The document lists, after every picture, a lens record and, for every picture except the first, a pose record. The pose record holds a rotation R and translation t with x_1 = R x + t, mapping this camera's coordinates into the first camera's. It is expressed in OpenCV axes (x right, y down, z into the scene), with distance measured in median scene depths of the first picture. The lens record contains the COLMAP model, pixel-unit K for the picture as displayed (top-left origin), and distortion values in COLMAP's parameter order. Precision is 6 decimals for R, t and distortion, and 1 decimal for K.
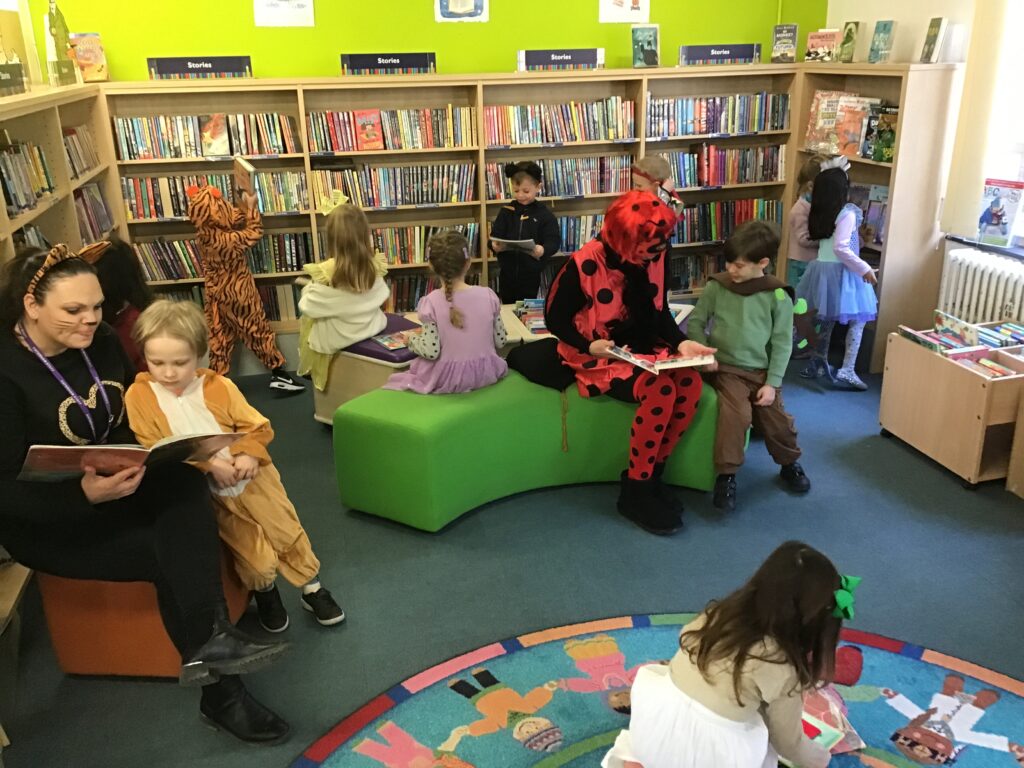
lens RADIAL K [[904.4, 0, 512.0], [0, 904.4, 384.0], [0, 0, 1]] dist [0.050963, -0.084202]
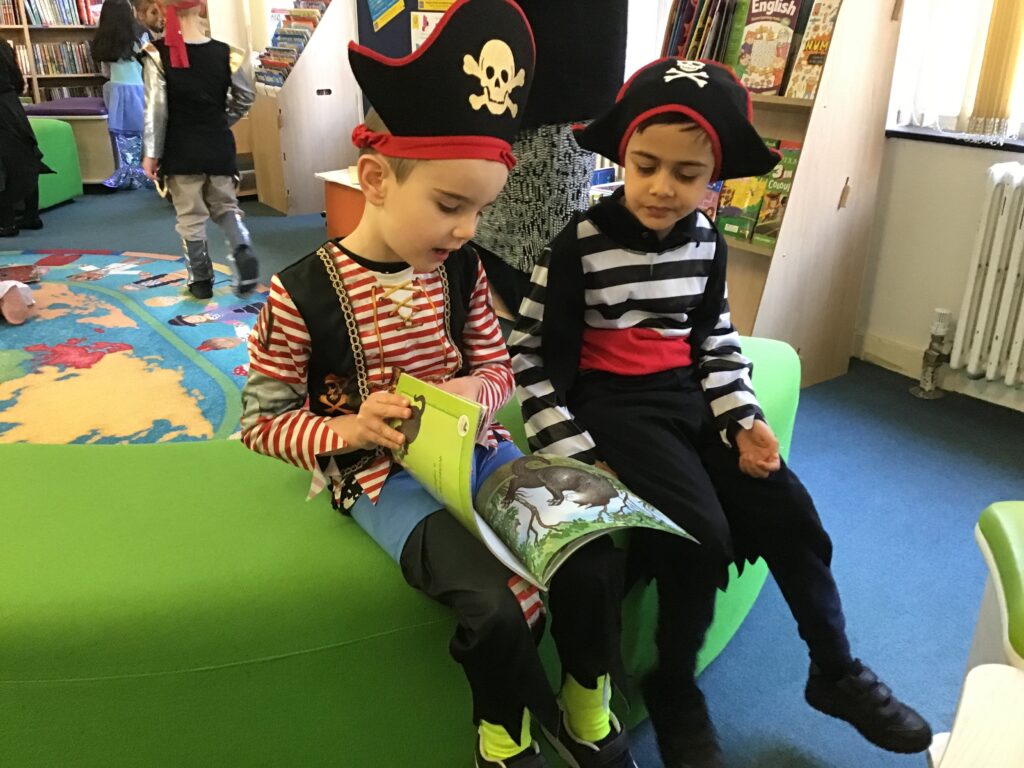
lens RADIAL K [[946.4, 0, 512.0], [0, 946.4, 384.0], [0, 0, 1]] dist [0.018541, 0.005339]
pose [[0.922528, -0.115961, 0.368097, 0.307821], [0.103855, 0.993200, 0.052606, 0.350654], [-0.371694, -0.010302, 0.928298, -0.539236]]
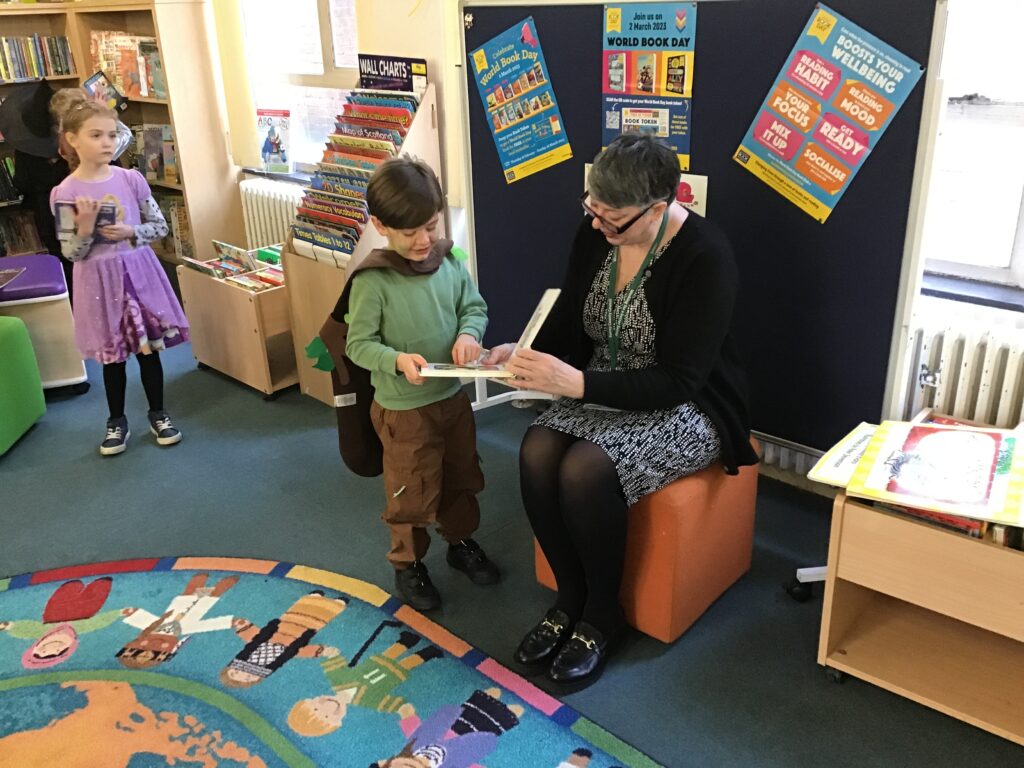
lens RADIAL K [[904.4, 0, 512.0], [0, 904.4, 384.0], [0, 0, 1]] dist [0.050963, -0.084202]
pose [[0.844332, -0.203994, 0.495470, 0.213916], [0.191005, 0.978534, 0.077387, 0.066238], [-0.500620, 0.029297, 0.865171, -0.044696]]
